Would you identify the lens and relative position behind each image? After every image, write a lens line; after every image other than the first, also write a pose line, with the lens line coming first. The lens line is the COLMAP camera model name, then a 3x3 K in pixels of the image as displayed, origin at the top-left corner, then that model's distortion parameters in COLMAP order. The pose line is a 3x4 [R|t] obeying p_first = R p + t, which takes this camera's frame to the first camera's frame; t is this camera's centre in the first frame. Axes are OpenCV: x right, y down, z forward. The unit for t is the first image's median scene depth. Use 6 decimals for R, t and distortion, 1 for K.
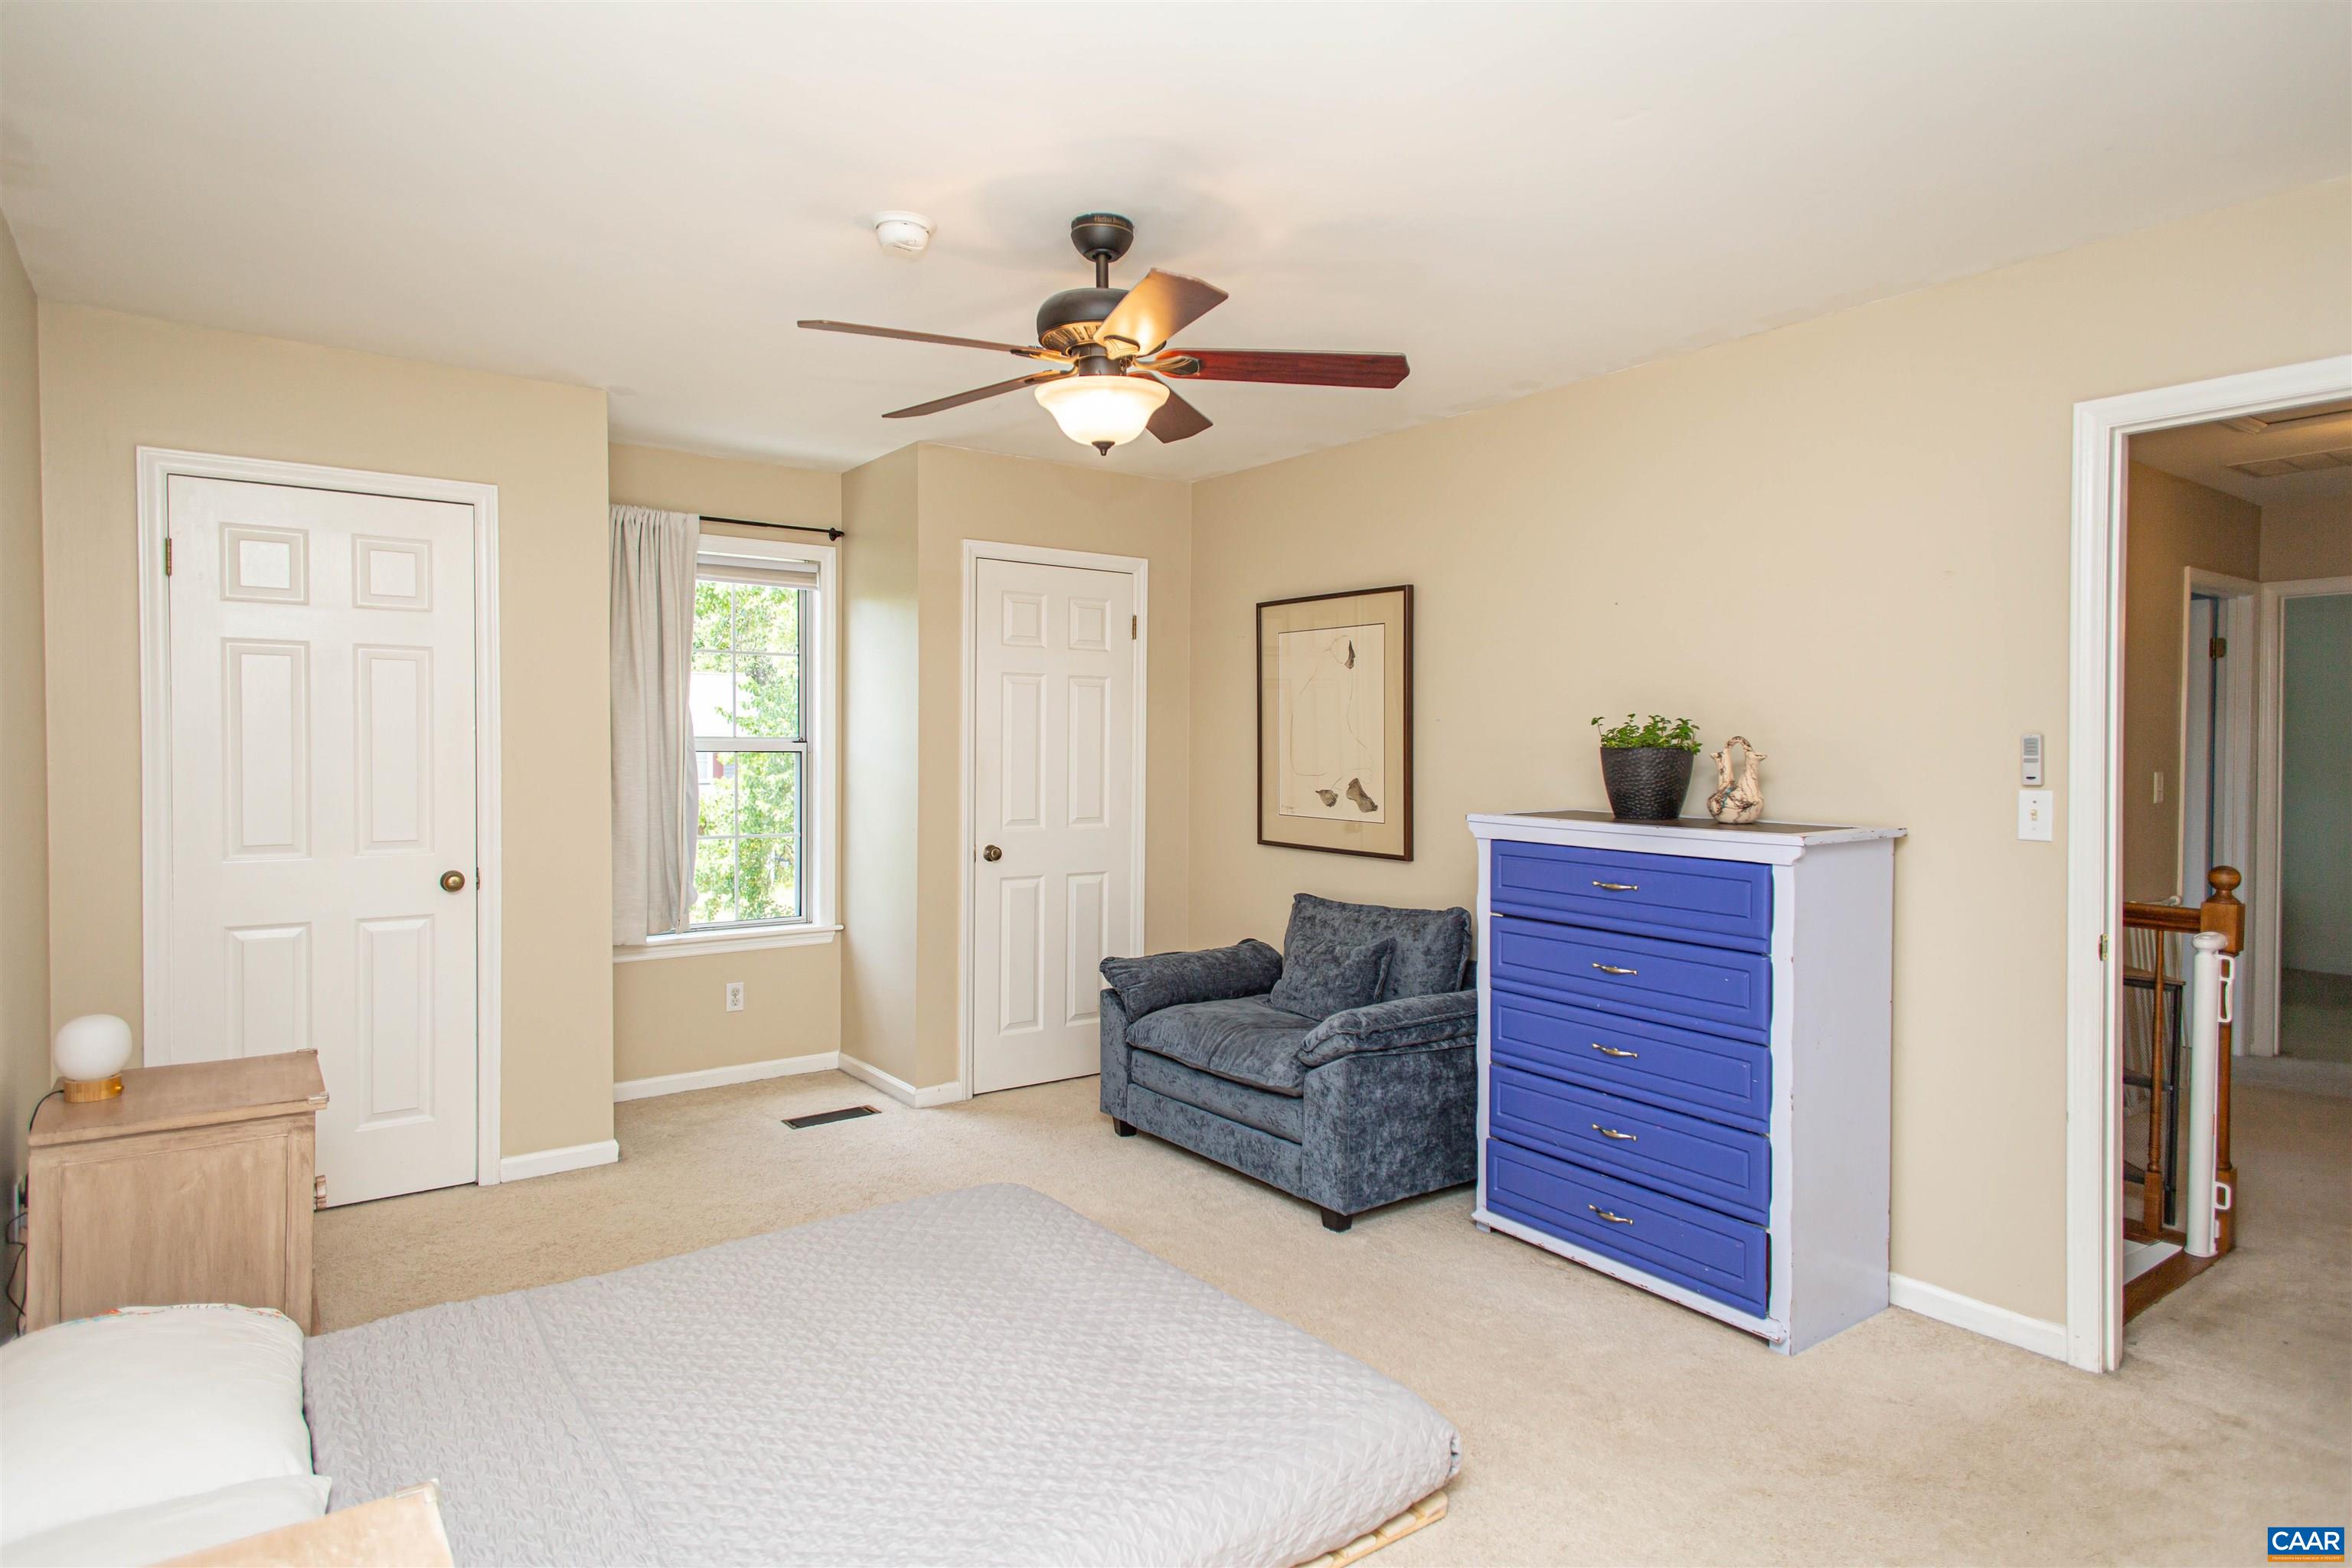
lens RADIAL K [[1312.2, 0, 1167.9], [0, 1312.2, 773.0], [0, 0, 1]] dist [0.026698, -0.003988]
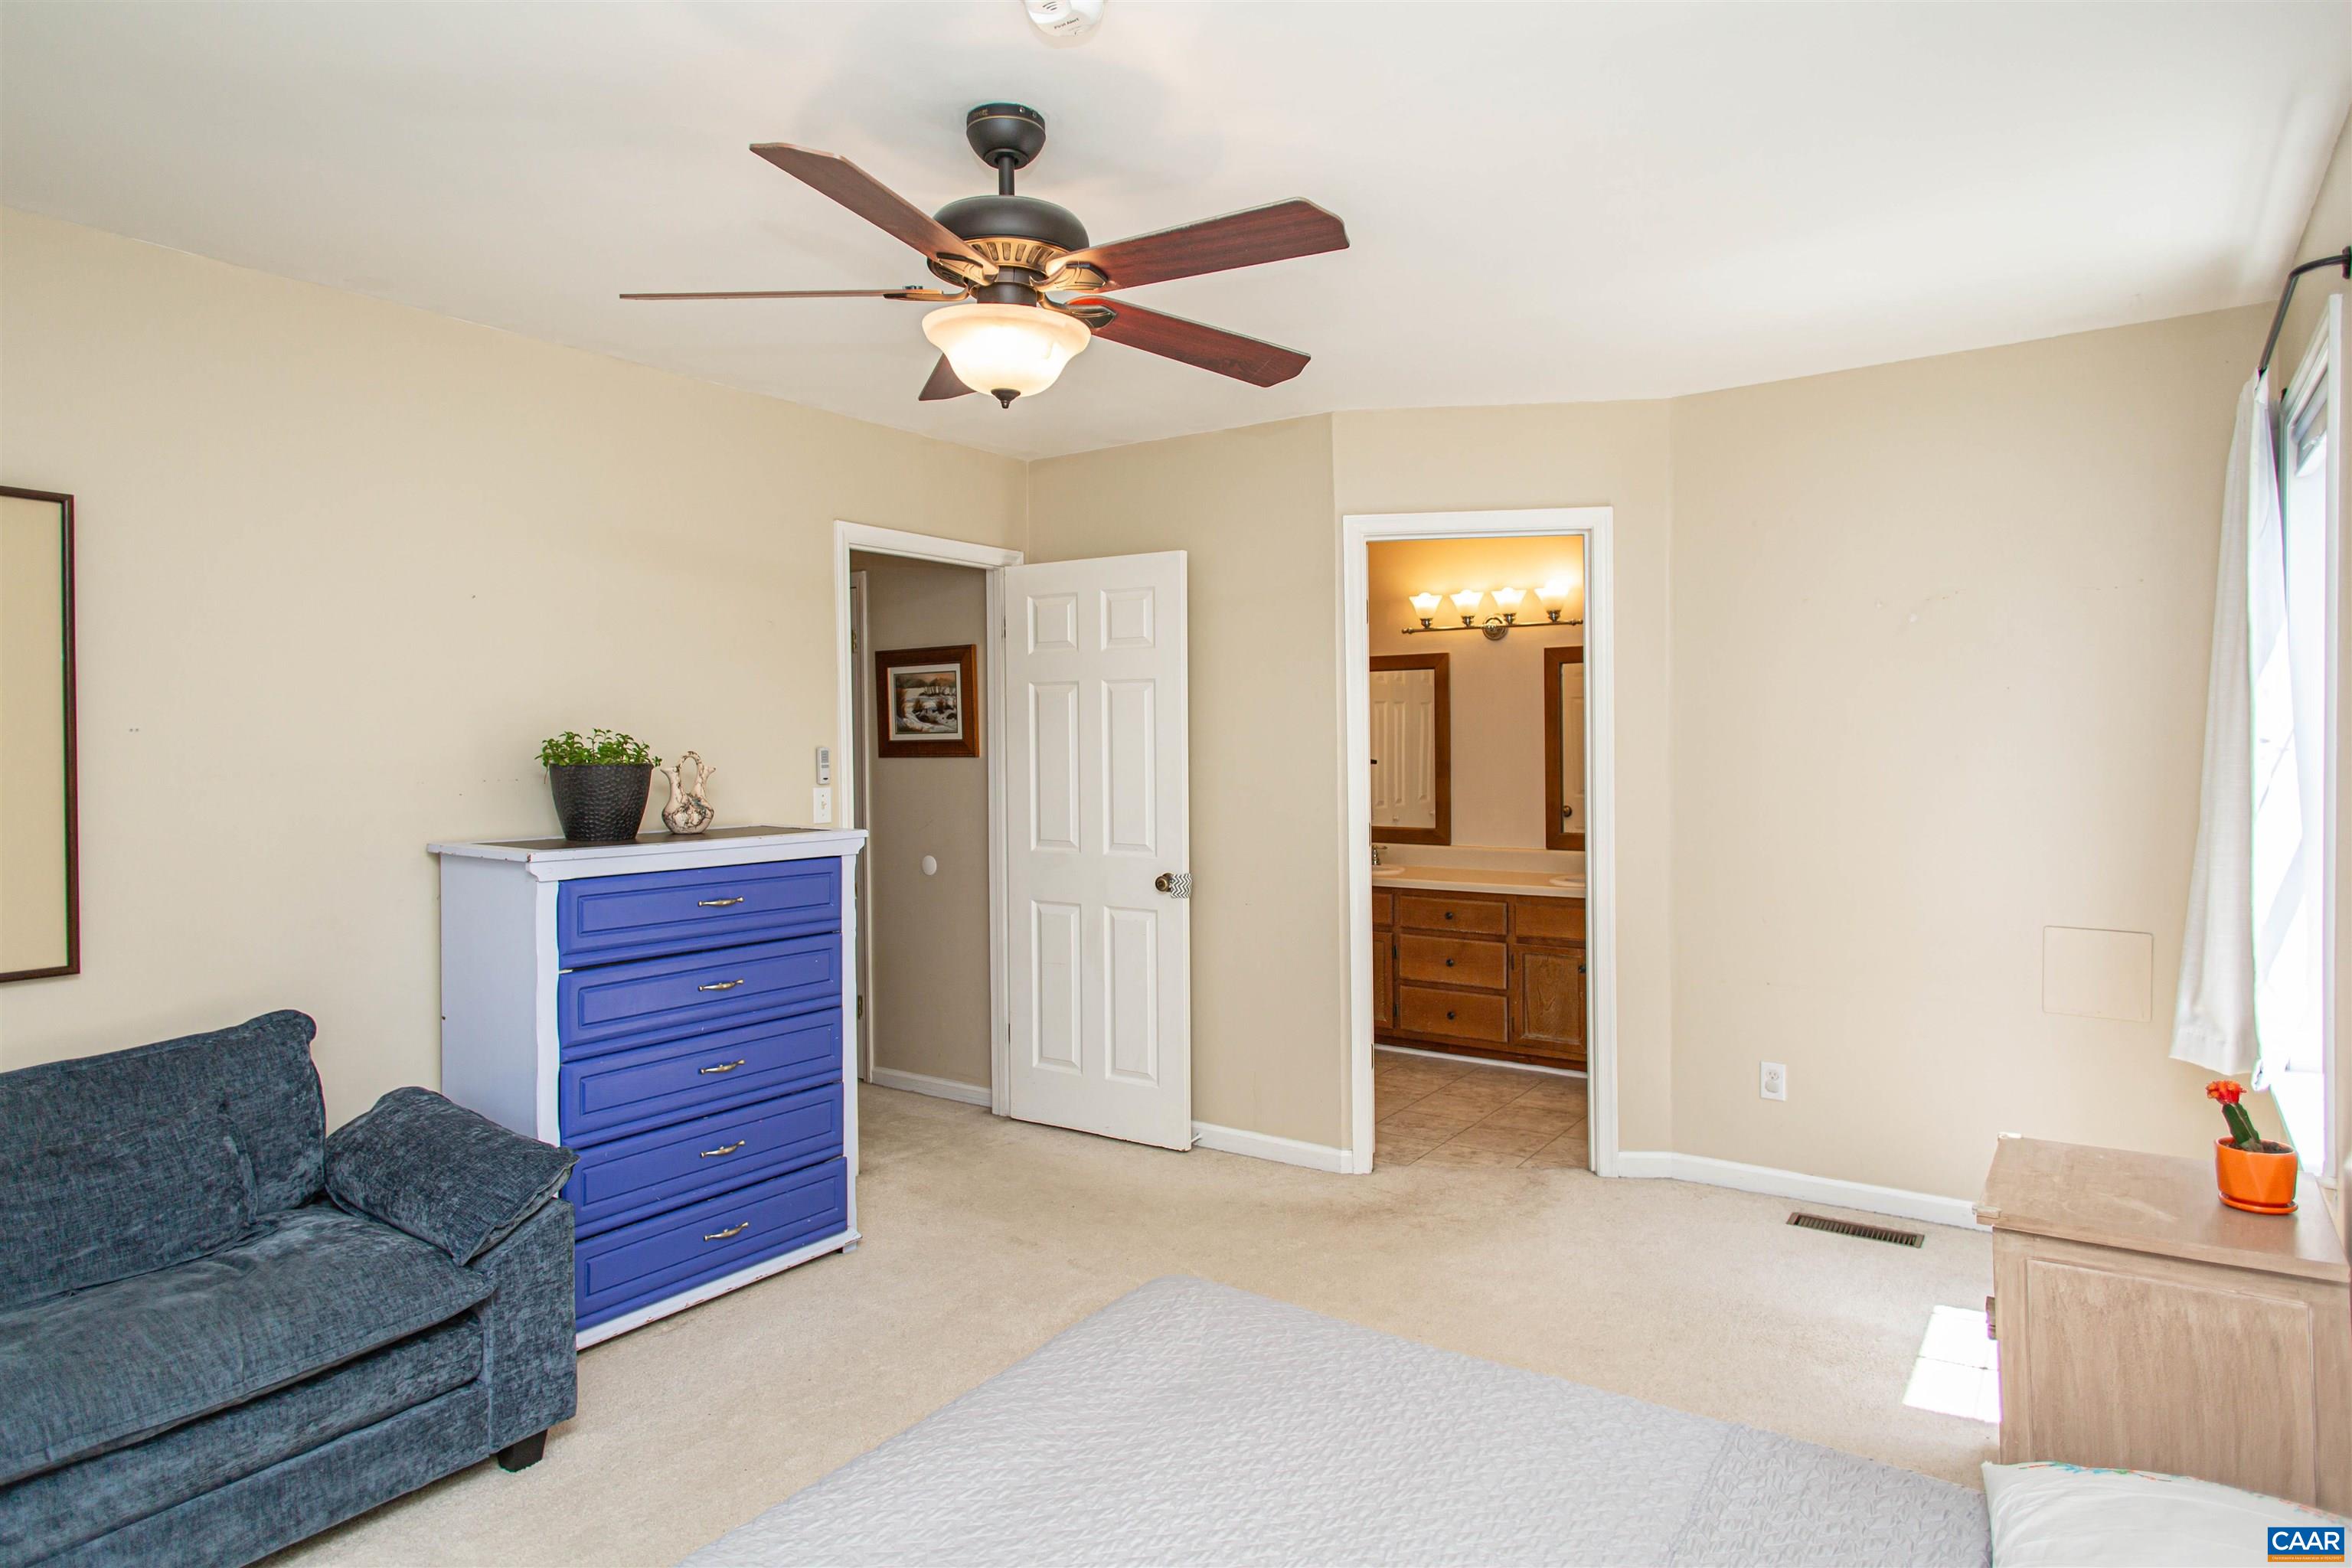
lens RADIAL K [[1312.2, 0, 1181.9], [0, 1312.2, 784.2], [0, 0, 1]] dist [0.026698, -0.003988]
pose [[-0.321490, -0.031162, 0.946400, -0.627079], [0.031253, 0.998565, 0.043497, -0.031833], [-0.946397, 0.043561, -0.320055, 0.863877]]
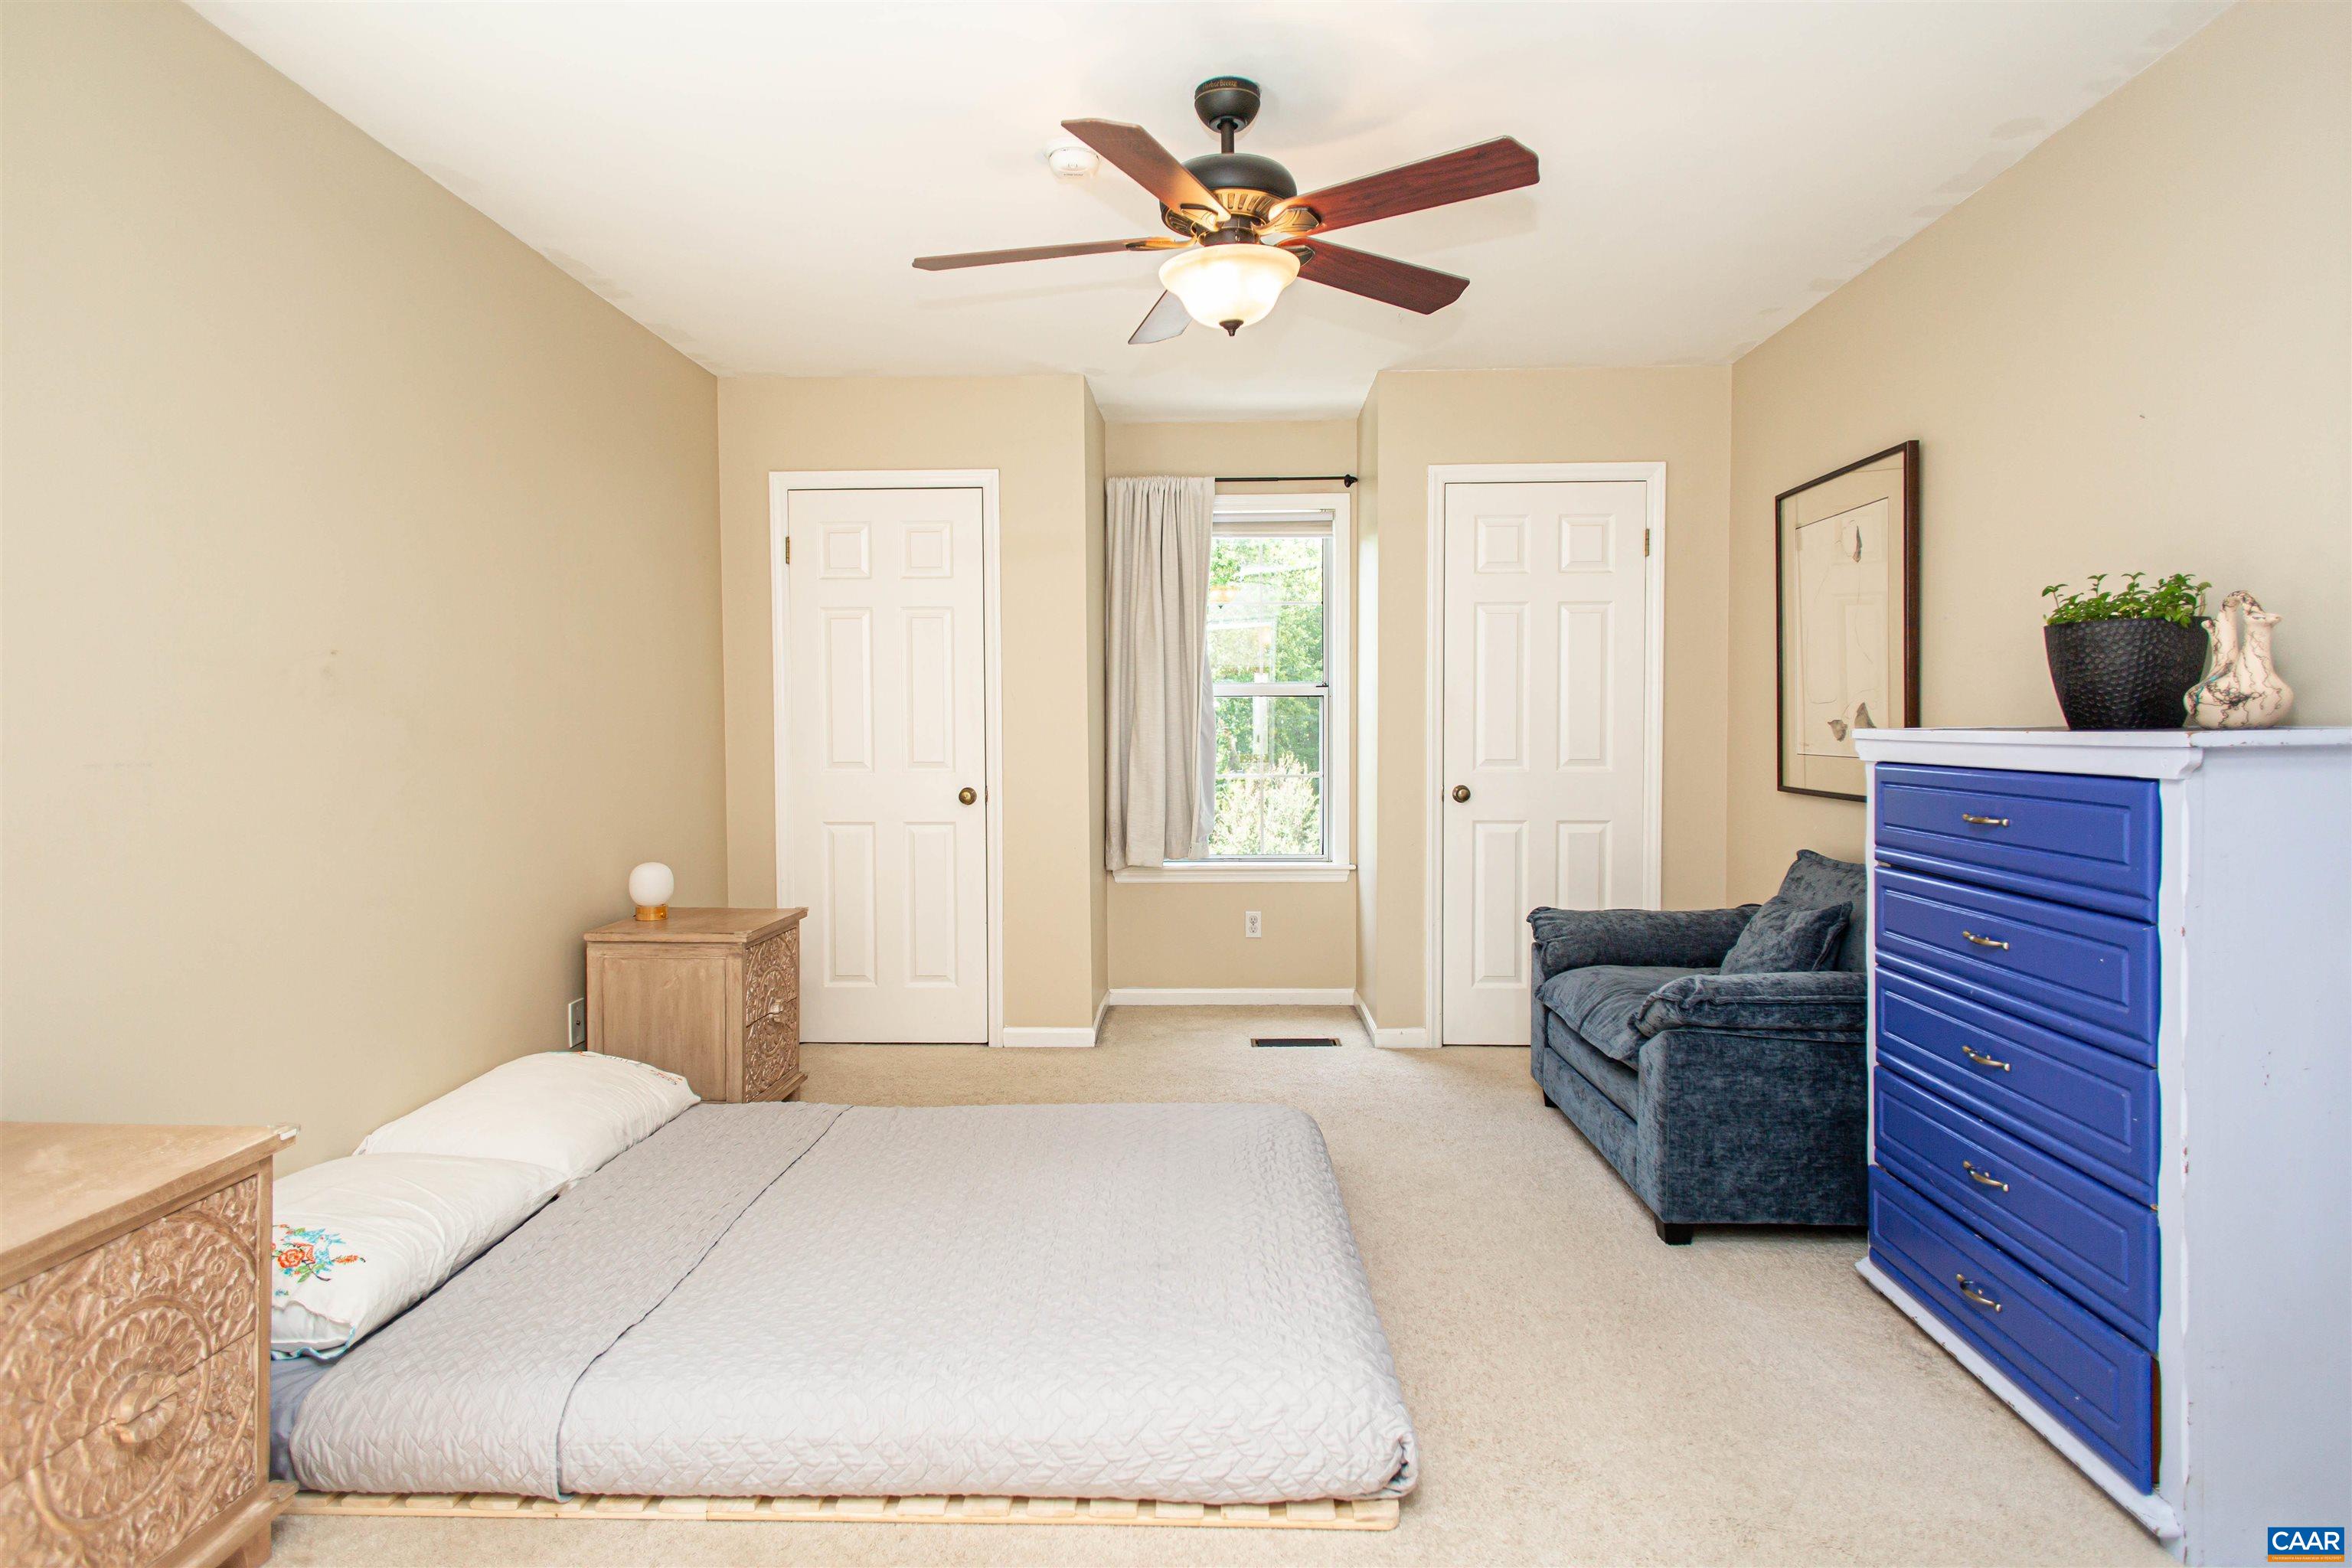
lens RADIAL K [[1312.2, 0, 1187.1], [0, 1312.2, 776.9], [0, 0, 1]] dist [0.026698, -0.003988]
pose [[0.784443, 0.010762, -0.620107, 0.387930], [-0.004308, 0.999920, 0.011903, 0.049787], [0.620186, -0.006666, 0.784427, 0.171460]]
